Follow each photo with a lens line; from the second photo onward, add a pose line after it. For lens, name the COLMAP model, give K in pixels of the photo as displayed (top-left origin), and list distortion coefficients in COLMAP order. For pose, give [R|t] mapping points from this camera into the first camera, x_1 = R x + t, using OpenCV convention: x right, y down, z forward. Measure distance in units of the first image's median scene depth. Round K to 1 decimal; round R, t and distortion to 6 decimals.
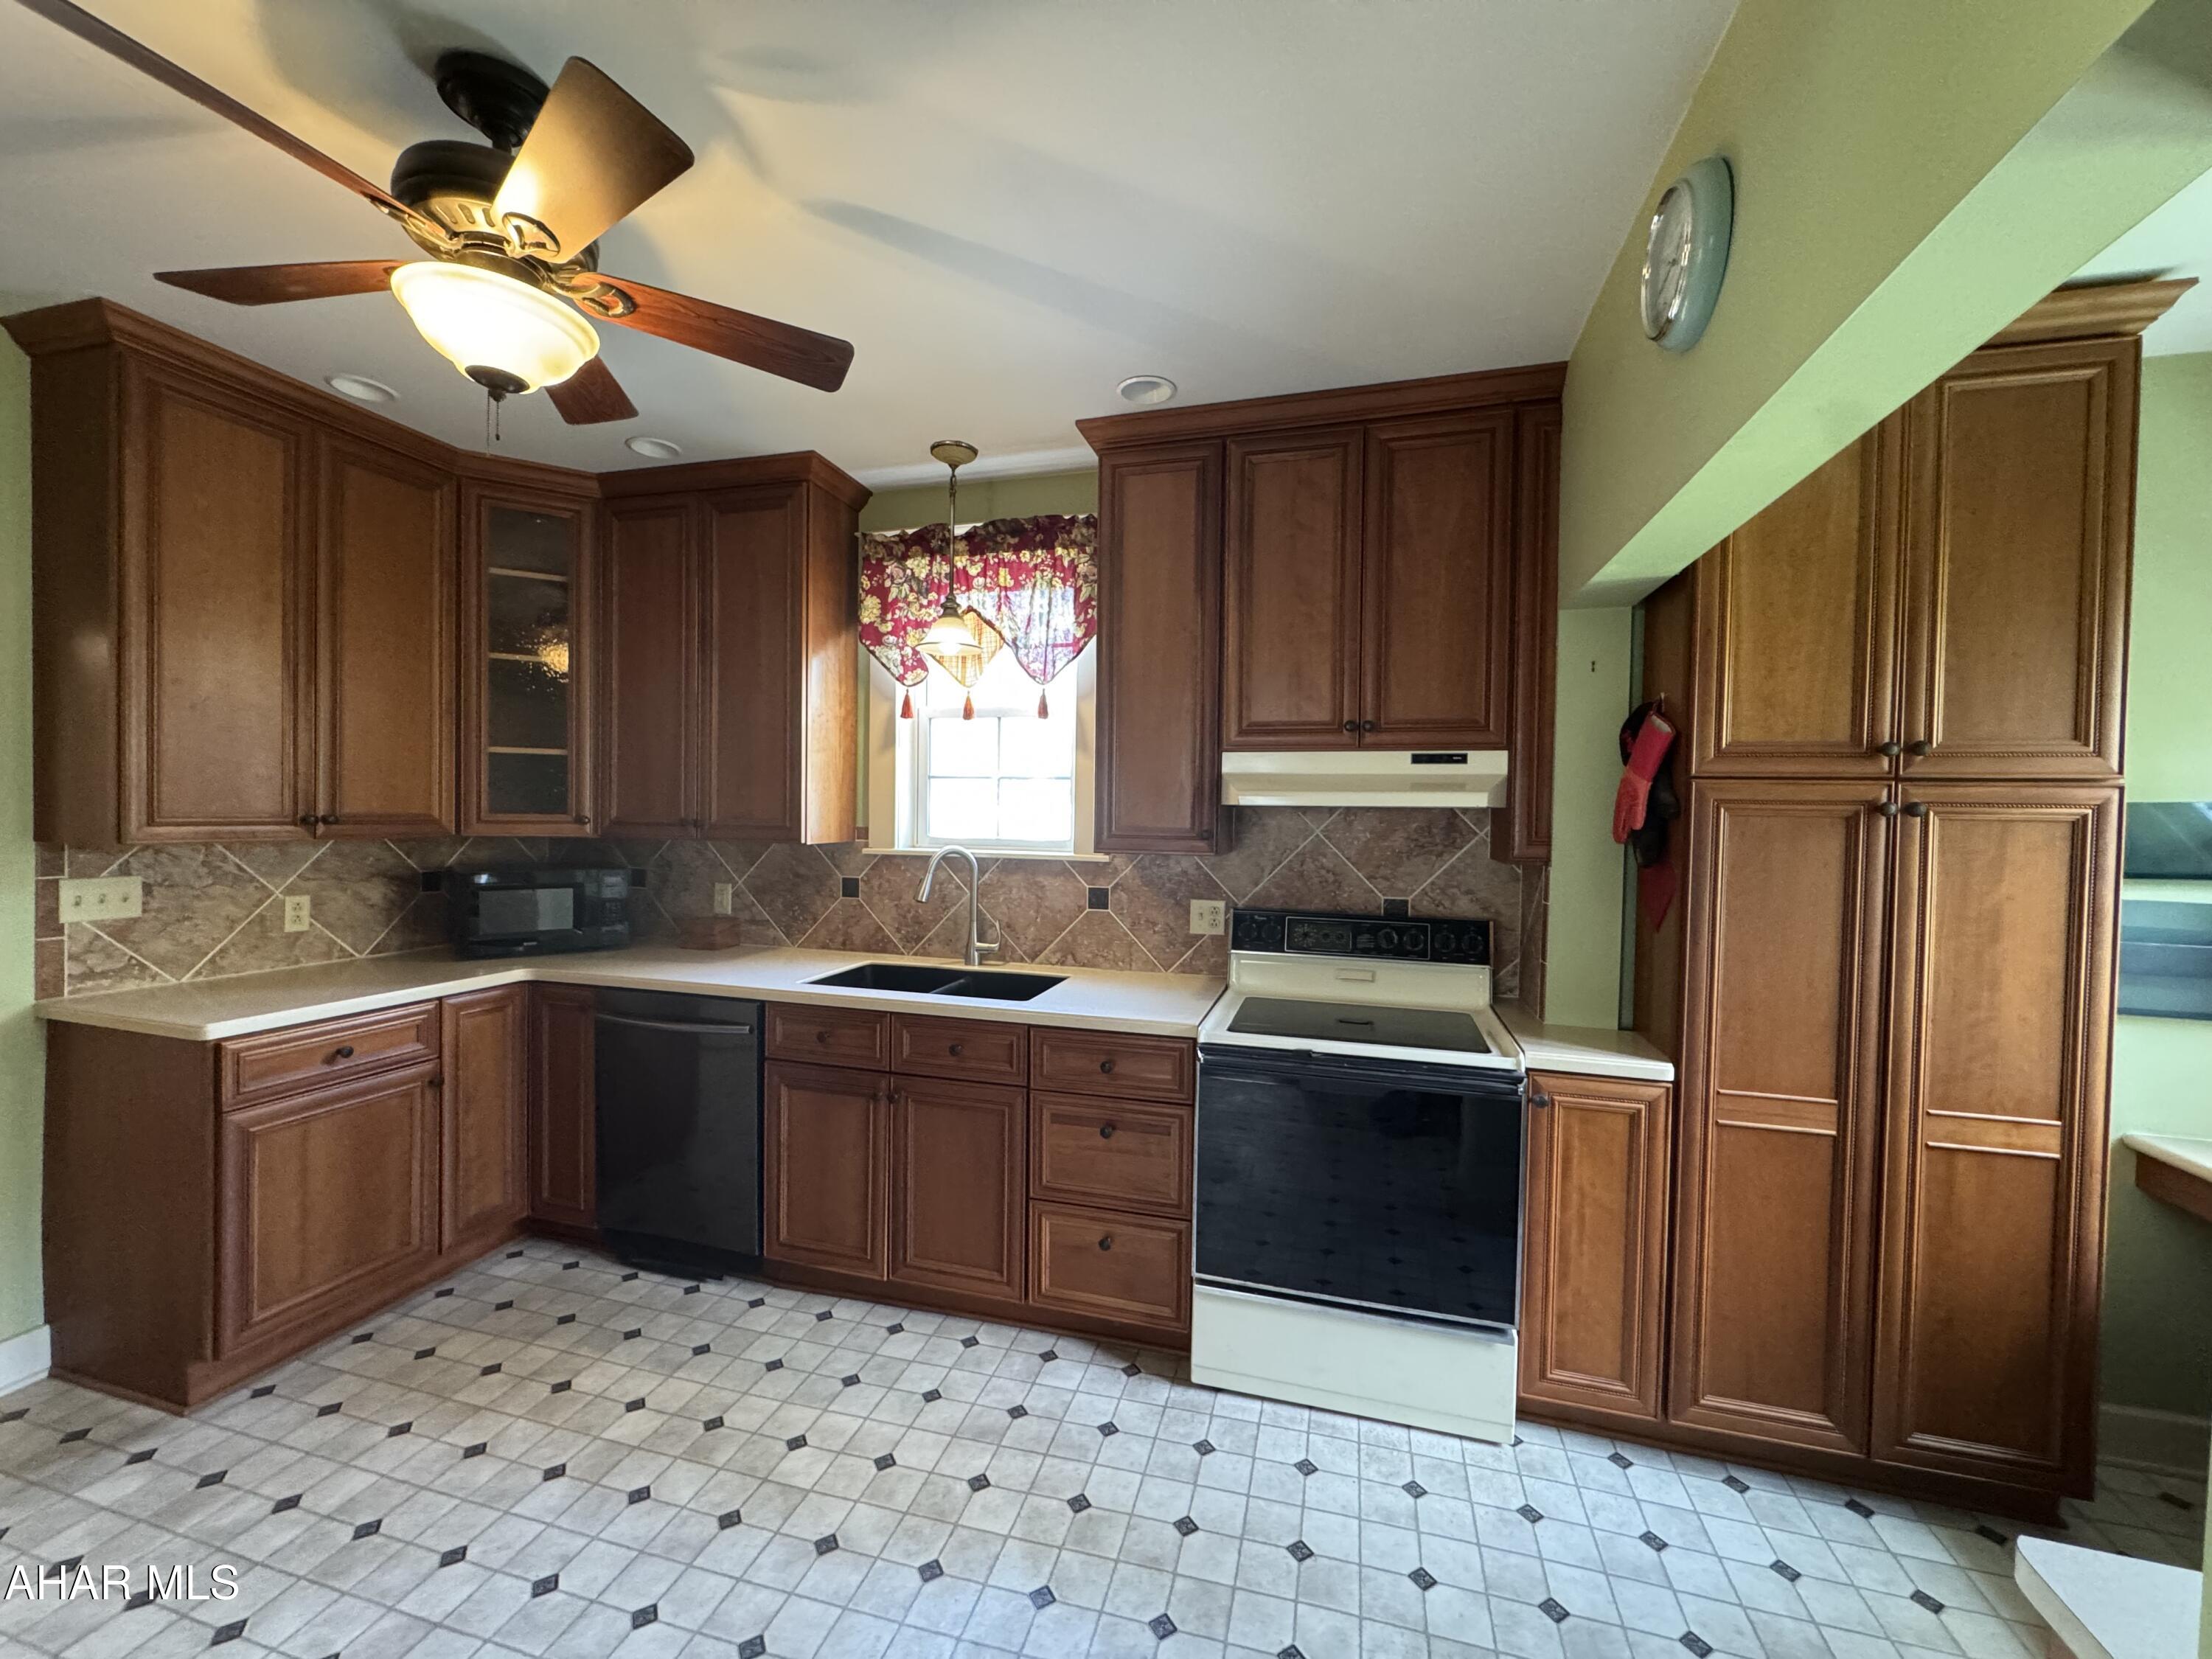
lens RADIAL K [[885.1, 0, 1107.0], [0, 885.1, 830.2], [0, 0, 1]] dist [-0.002234, -0.000030]
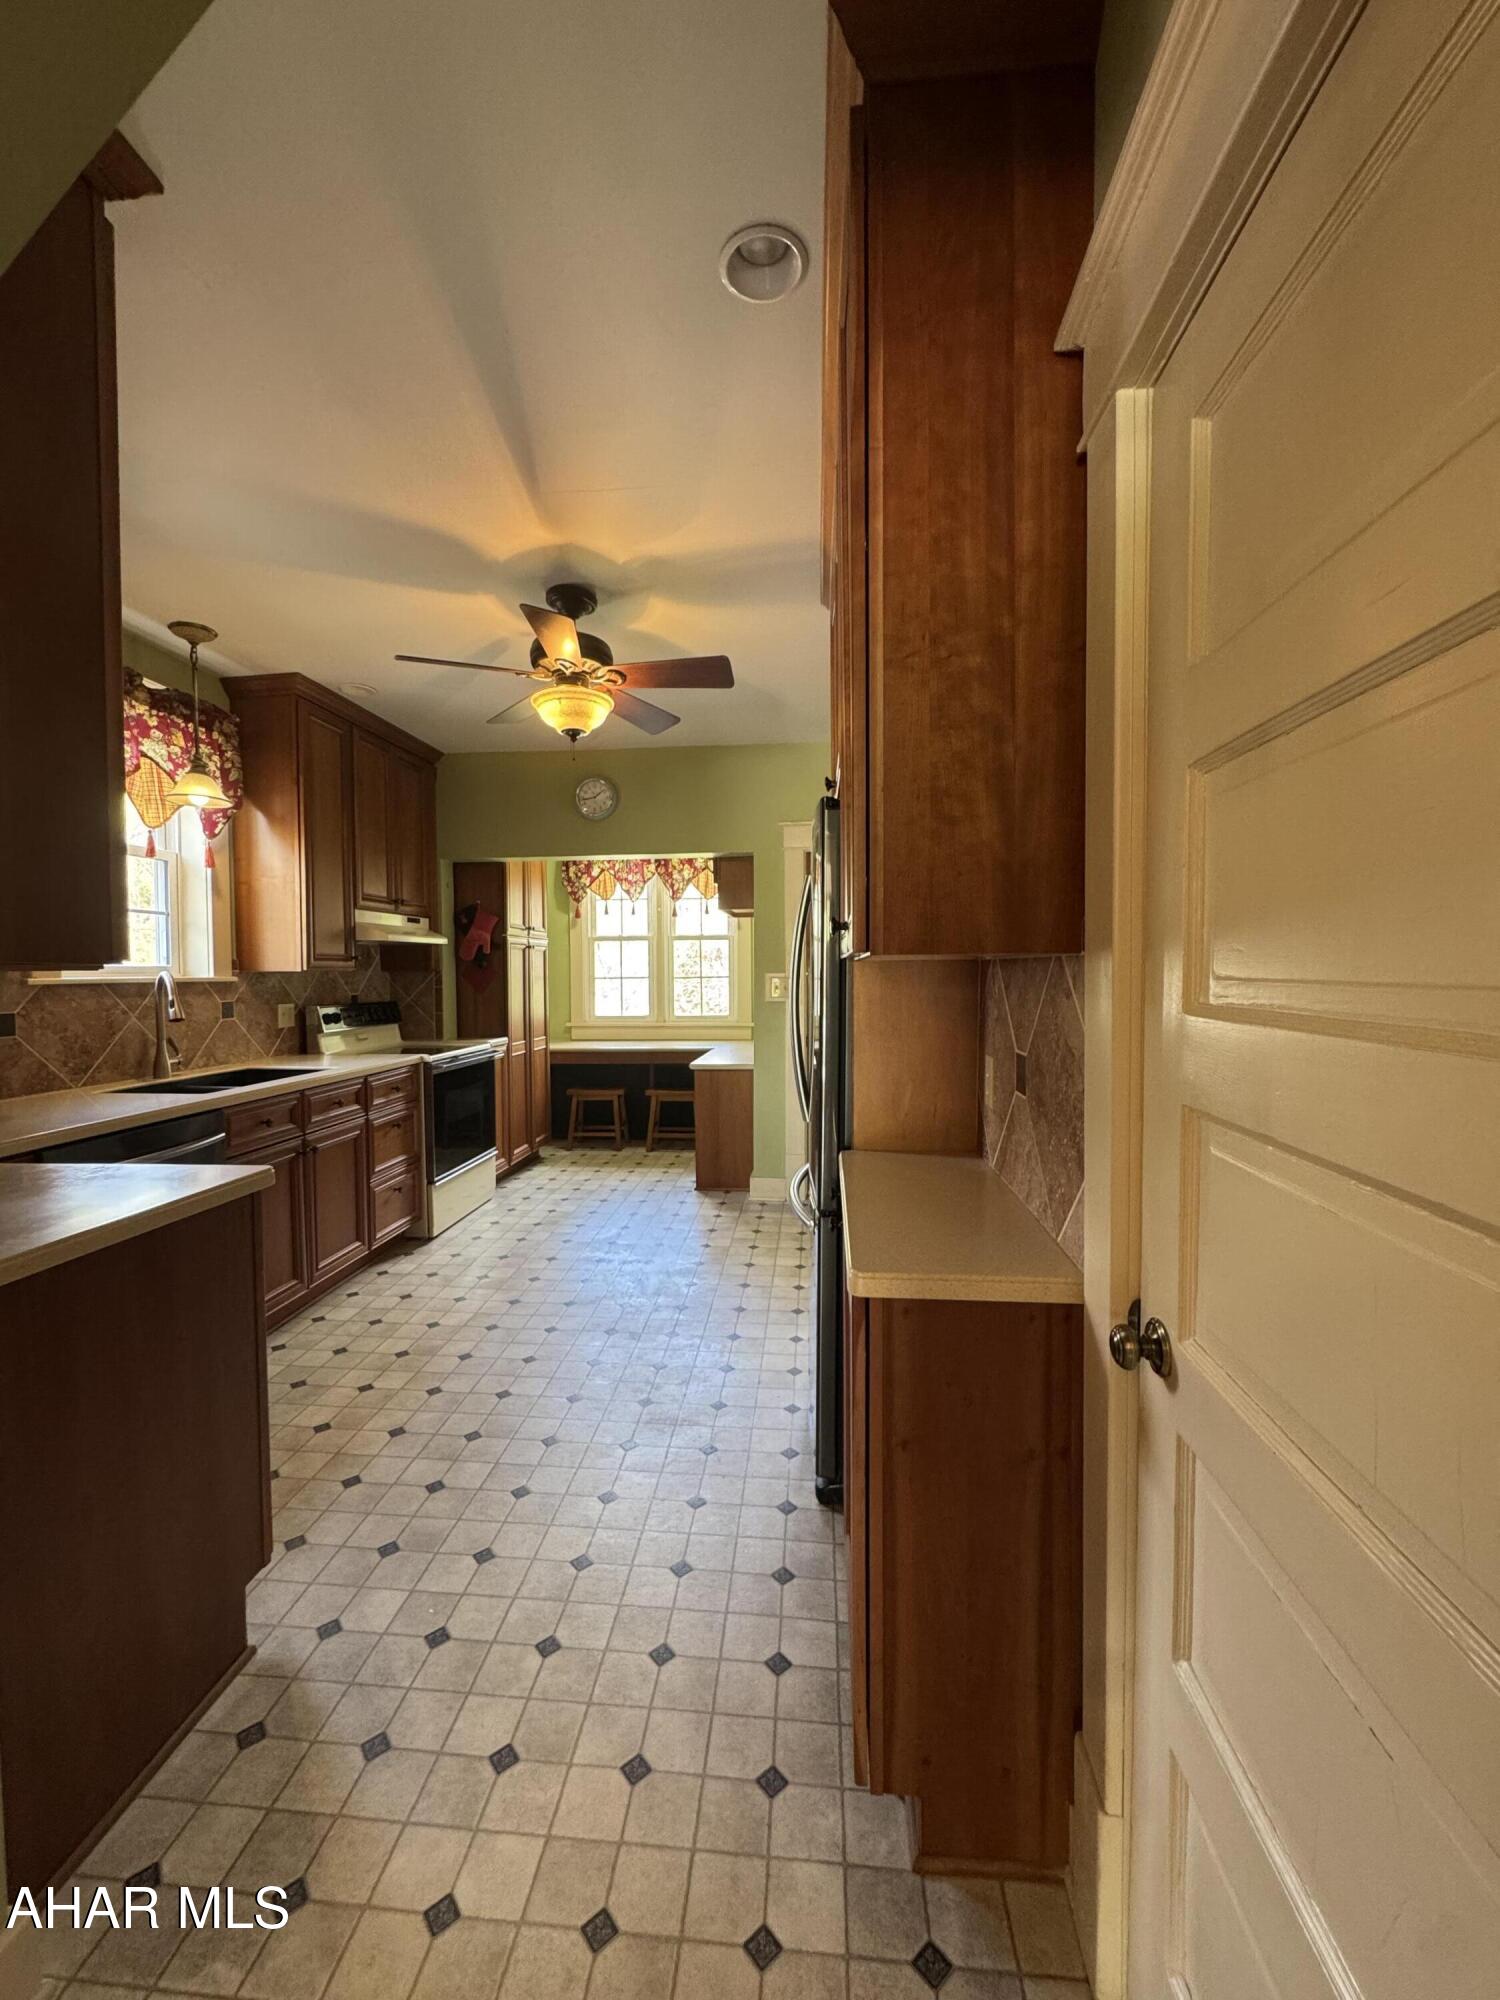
lens RADIAL K [[800.2, 0, 750.0], [0, 800.2, 1000.0], [0, 0, 1]] dist [-0.002234, -0.000030]
pose [[-0.187321, -0.049757, 0.981038, -1.696325], [0.026375, 0.998101, 0.055658, 0.022959], [-0.981945, 0.036301, -0.185653, 0.609396]]
